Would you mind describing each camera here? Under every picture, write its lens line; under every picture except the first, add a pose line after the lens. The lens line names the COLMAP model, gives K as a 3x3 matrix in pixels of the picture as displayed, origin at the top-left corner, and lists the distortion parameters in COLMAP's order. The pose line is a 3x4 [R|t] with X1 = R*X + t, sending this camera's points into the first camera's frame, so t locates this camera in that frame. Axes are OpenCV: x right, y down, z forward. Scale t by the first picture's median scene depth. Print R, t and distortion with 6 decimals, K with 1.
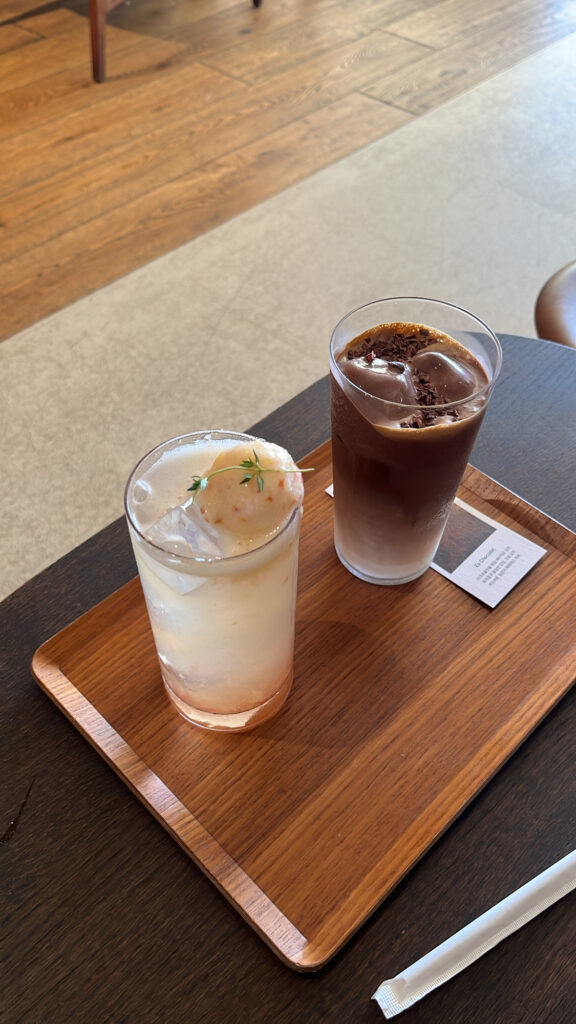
lens RADIAL K [[842.1, 0, 288.0], [0, 842.1, 512.0], [0, 0, 1]] dist [-0.001470, -0.004878]
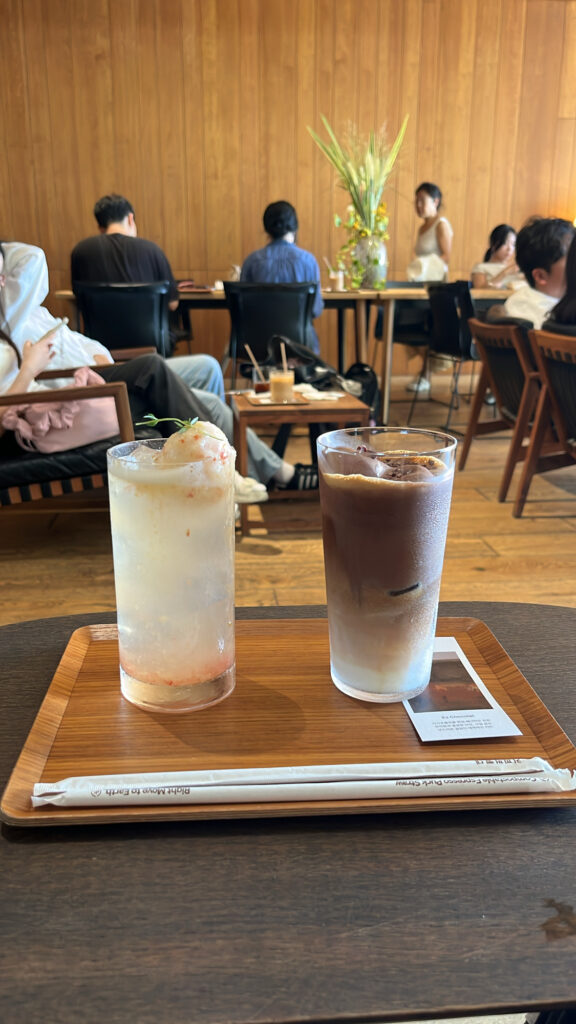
lens RADIAL K [[842.1, 0, 288.0], [0, 842.1, 512.0], [0, 0, 1]] dist [-0.001470, -0.004878]
pose [[0.757106, 0.170898, -0.630543, 0.154916], [-0.498356, 0.775158, -0.388293, 0.081266], [0.422412, 0.608213, 0.672045, 0.032851]]
